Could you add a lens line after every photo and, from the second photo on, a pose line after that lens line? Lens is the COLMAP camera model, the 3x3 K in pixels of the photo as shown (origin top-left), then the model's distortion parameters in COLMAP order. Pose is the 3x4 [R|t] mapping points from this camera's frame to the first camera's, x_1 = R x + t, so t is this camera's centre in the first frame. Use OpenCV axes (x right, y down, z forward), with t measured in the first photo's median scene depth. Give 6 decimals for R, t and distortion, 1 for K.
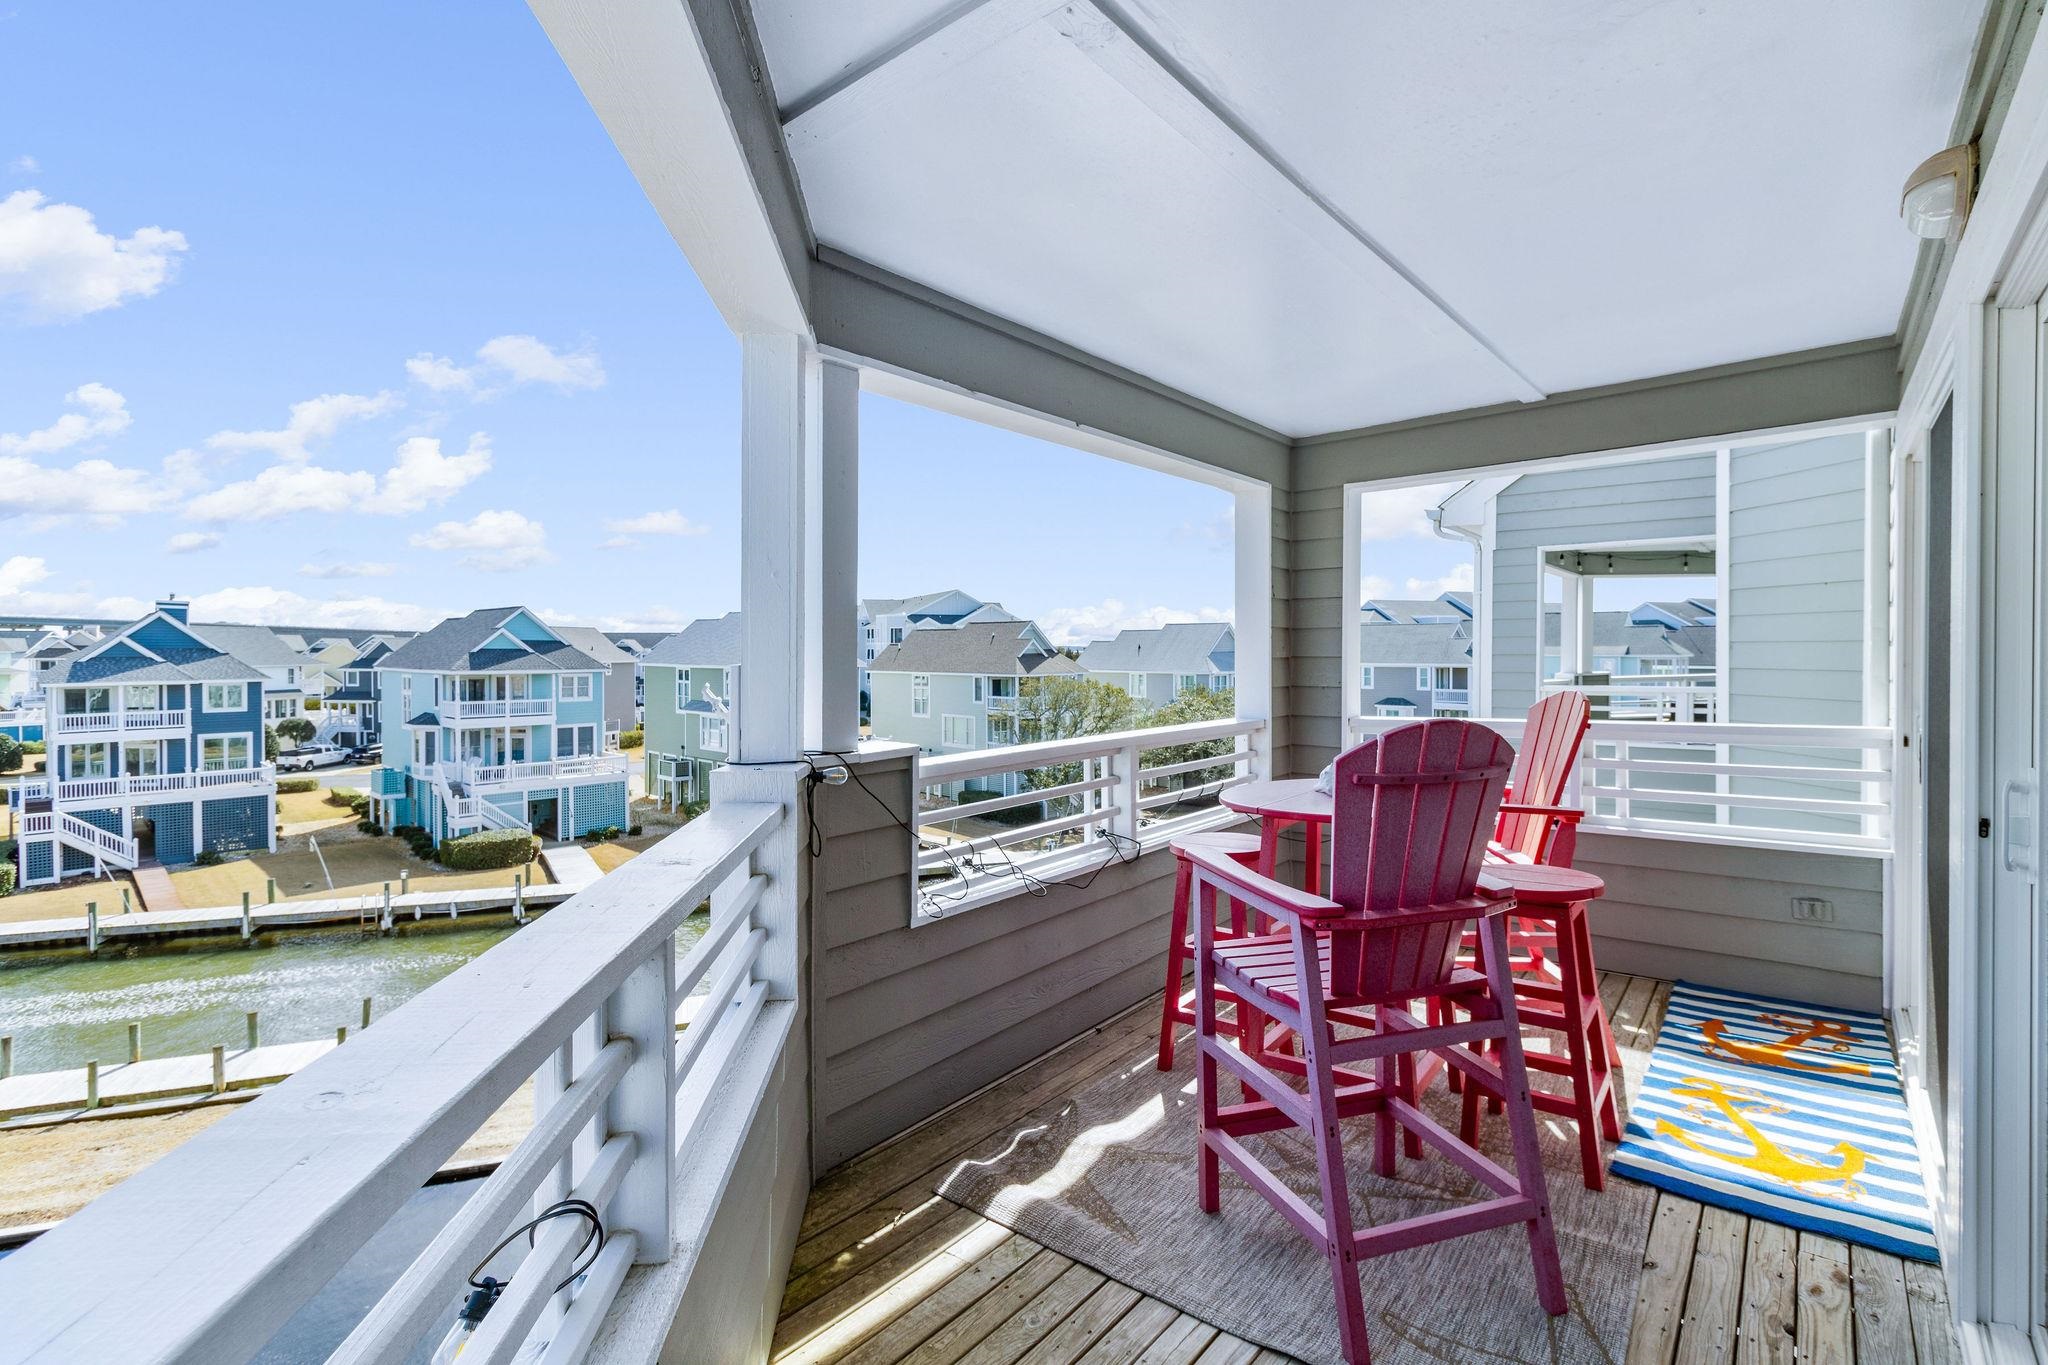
lens RADIAL K [[947.0, 0, 1002.5], [0, 947.0, 645.2], [0, 0, 1]] dist [0.002351, 0.002934]
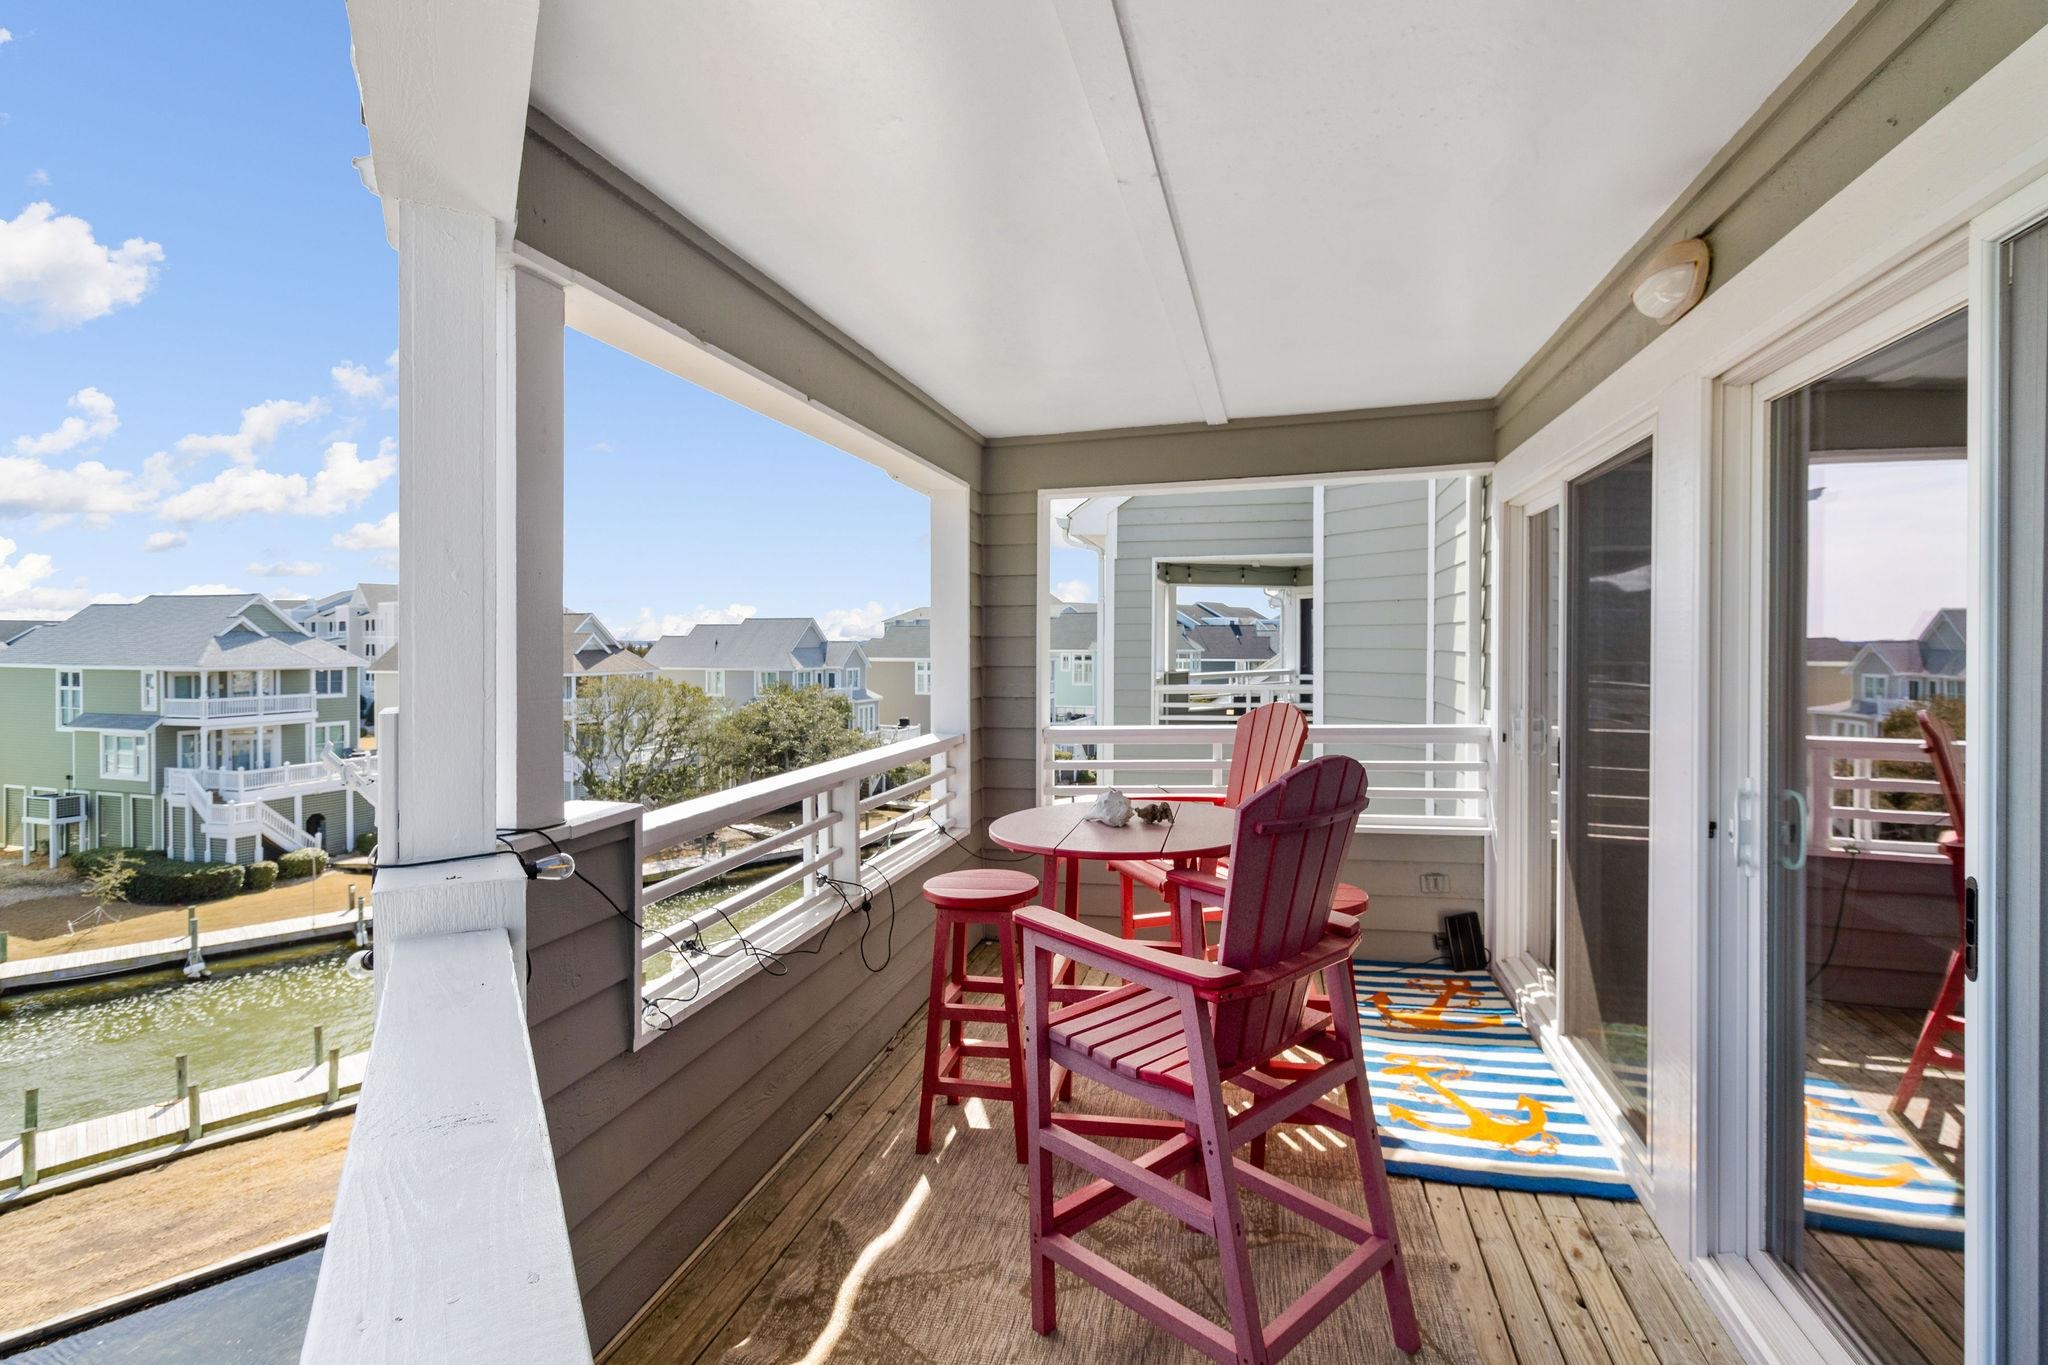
lens RADIAL K [[947.0, 0, 973.4], [0, 947.0, 639.6], [0, 0, 1]] dist [0.002351, 0.002934]
pose [[0.901670, -0.000957, 0.432424, -0.156381], [-0.000994, 0.999990, 0.004287, -0.024940], [-0.432424, -0.004295, 0.901660, 0.189224]]
